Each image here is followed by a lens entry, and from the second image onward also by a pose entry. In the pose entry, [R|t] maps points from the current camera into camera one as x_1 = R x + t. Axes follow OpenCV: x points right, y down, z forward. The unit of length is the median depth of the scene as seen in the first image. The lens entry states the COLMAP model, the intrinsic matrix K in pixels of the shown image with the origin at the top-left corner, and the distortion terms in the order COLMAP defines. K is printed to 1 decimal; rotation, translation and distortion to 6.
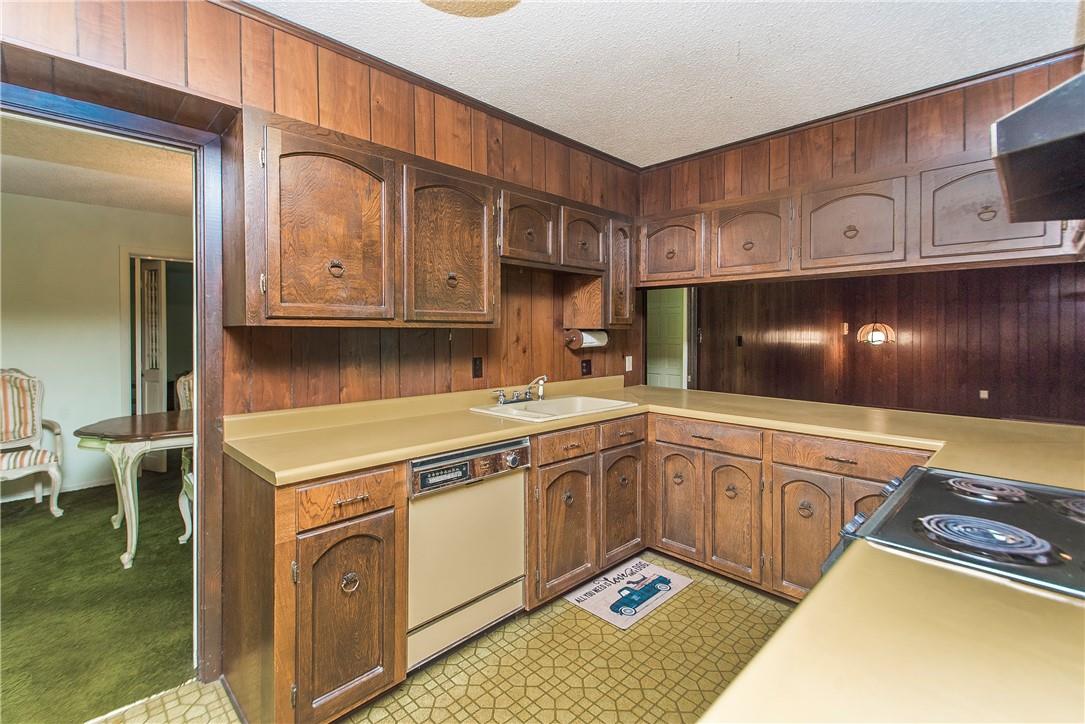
lens RADIAL K [[496.2, 0, 541.1], [0, 496.2, 336.1], [0, 0, 1]] dist [0.020254, -0.008677]
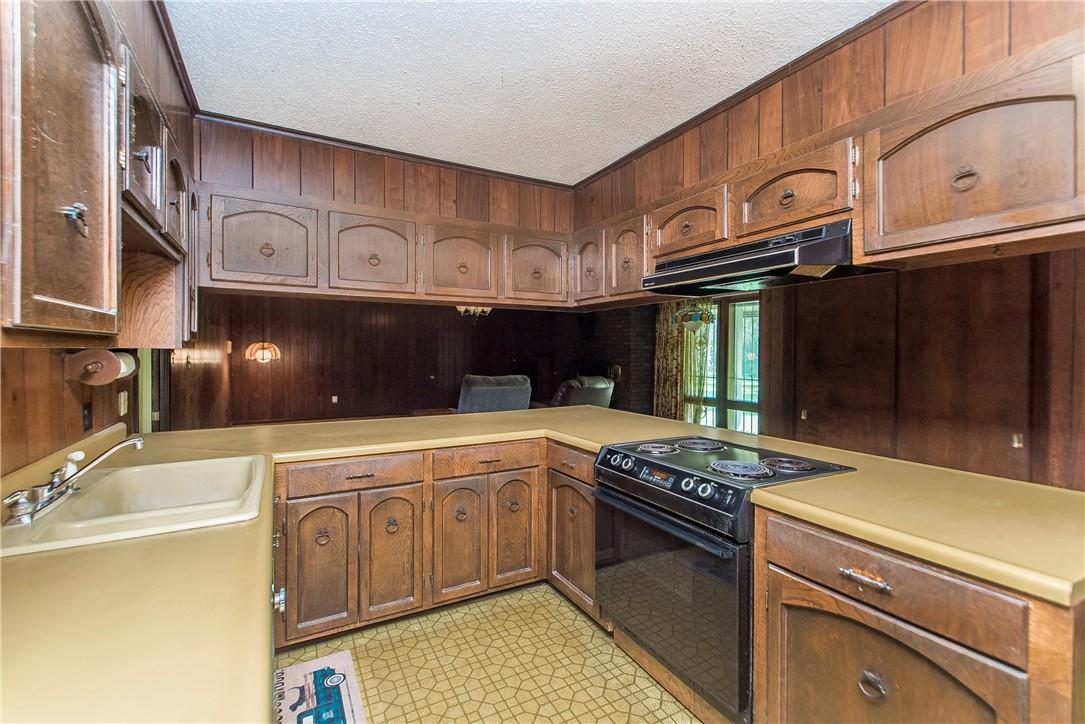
lens RADIAL K [[478.3, 0, 535.2], [0, 478.3, 356.0], [0, 0, 1]] dist [0.021554, -0.007477]
pose [[0.277994, -0.013178, 0.960492, -0.383583], [0.006656, 0.999908, 0.011792, -0.011966], [-0.960560, 0.003115, 0.278056, 0.477519]]
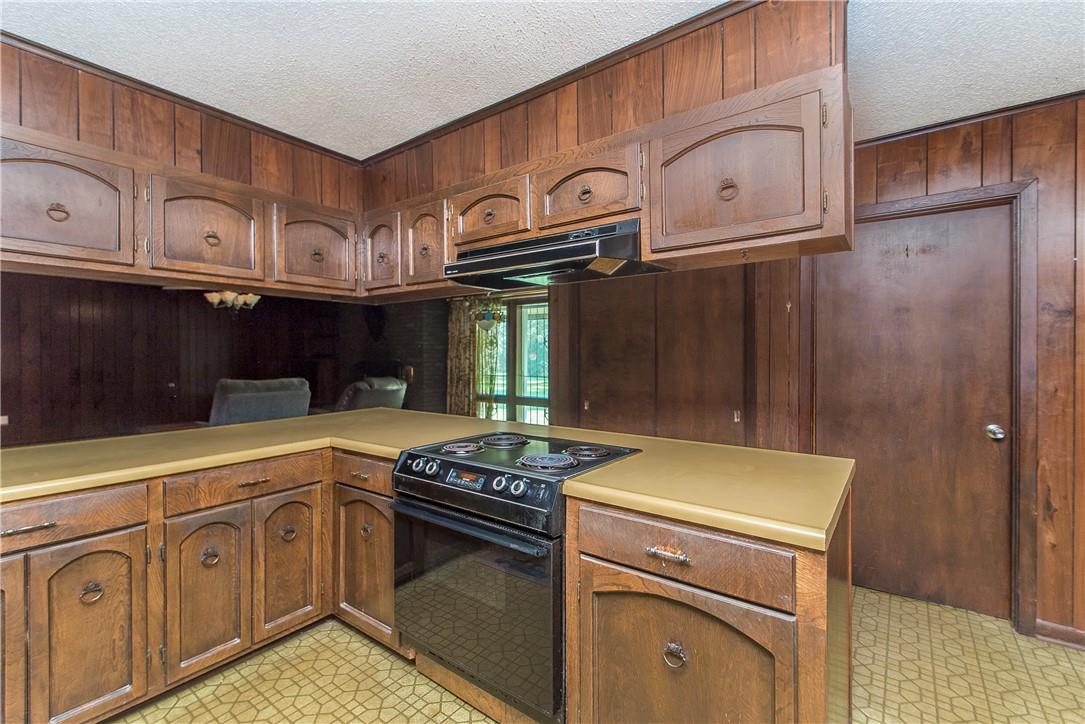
lens RADIAL K [[478.3, 0, 535.2], [0, 478.3, 356.0], [0, 0, 1]] dist [0.021554, -0.007477]
pose [[-0.149265, -0.010091, 0.988746, -0.312509], [0.009713, 0.999885, 0.011671, 0.002560], [-0.988750, 0.011346, -0.149150, 0.502617]]
